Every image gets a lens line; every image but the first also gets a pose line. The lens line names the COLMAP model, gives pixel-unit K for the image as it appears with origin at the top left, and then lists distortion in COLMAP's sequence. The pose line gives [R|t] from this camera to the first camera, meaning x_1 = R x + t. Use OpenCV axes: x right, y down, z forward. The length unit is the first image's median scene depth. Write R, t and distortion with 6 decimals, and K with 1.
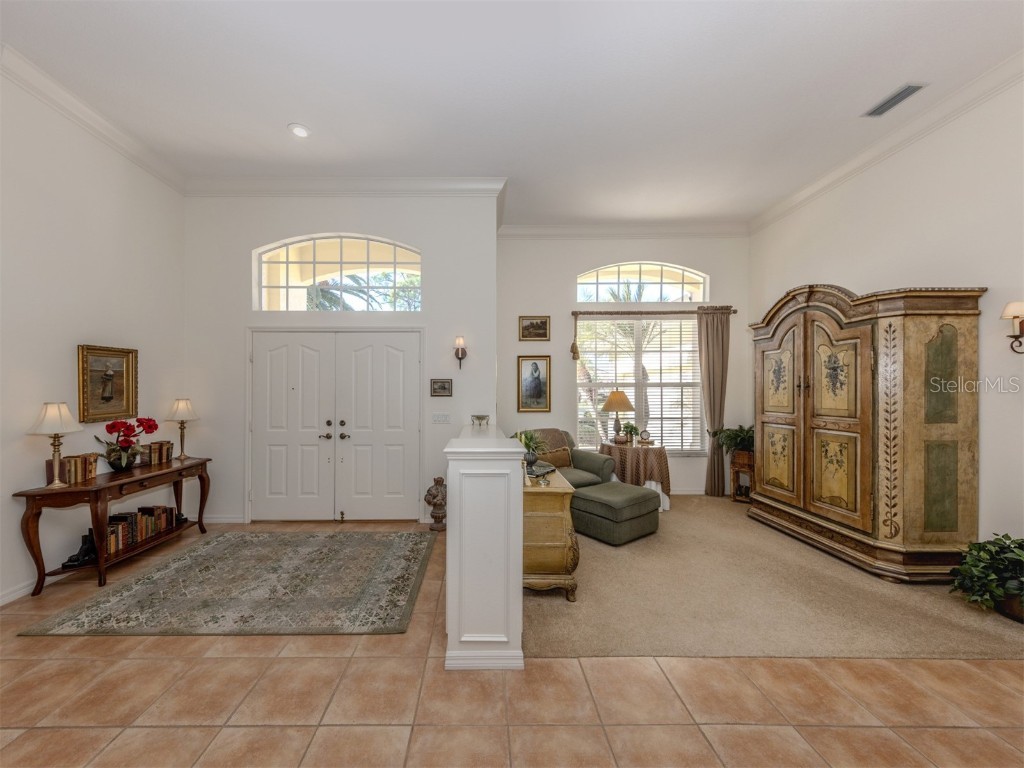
lens RADIAL K [[384.5, 0, 480.6], [0, 384.5, 393.8], [0, 0, 1]] dist [0.002804, 0.000196]
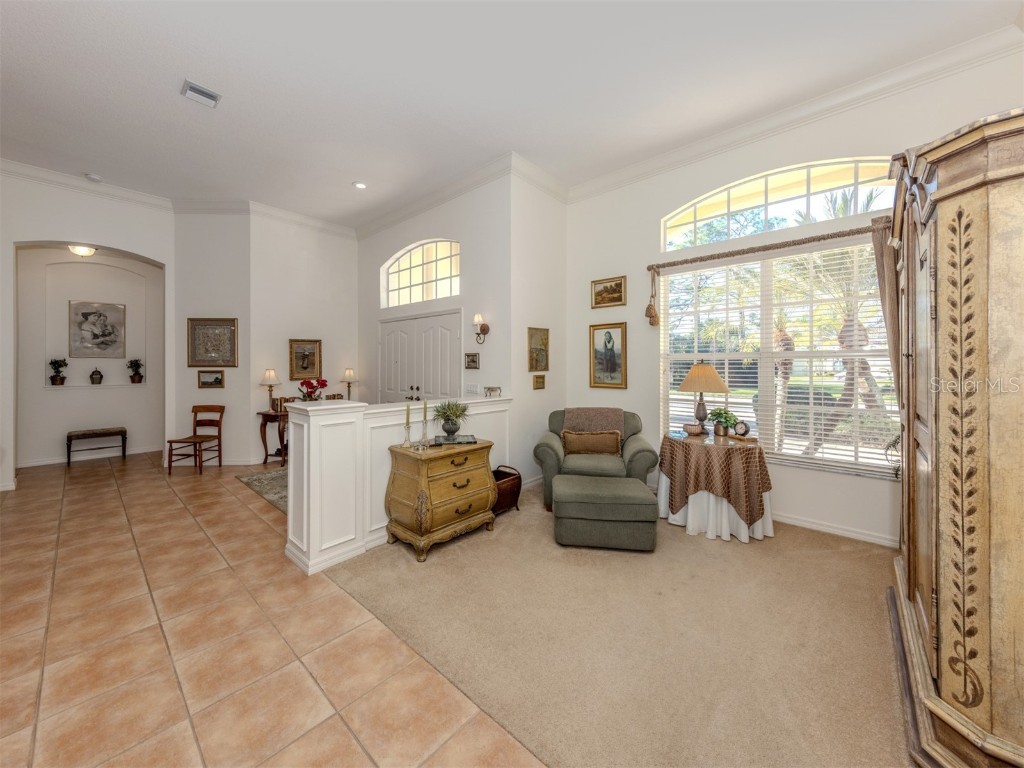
lens RADIAL K [[383.2, 0, 483.8], [0, 383.2, 364.5], [0, 0, 1]] dist [0.001395, -0.000151]
pose [[0.721495, 0.002424, -0.692415, 0.698777], [-0.007074, 0.999967, -0.003871, -0.001399], [0.692383, 0.007691, 0.721489, 0.226030]]
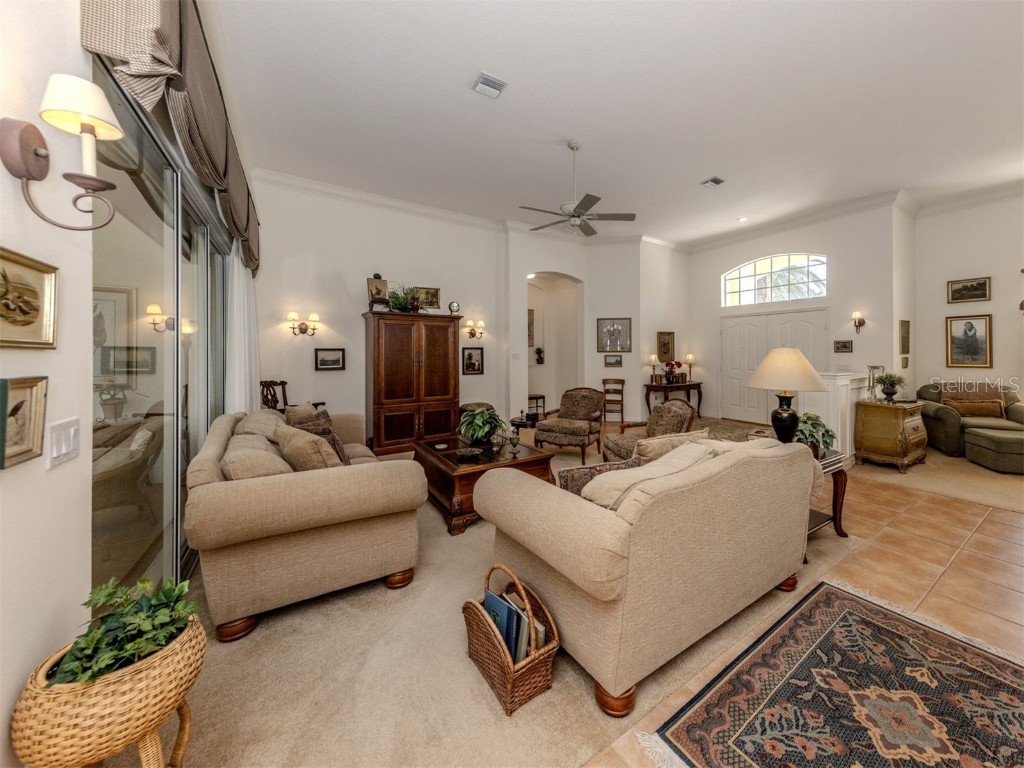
lens RADIAL K [[372.3, 0, 546.5], [0, 372.3, 353.1], [0, 0, 1]] dist [0.001026, -0.000047]
pose [[0.555707, -0.000415, -0.831378, 0.455749], [-0.003797, 0.999988, -0.003037, 0.018311], [0.831369, 0.004844, 0.555699, -0.741315]]
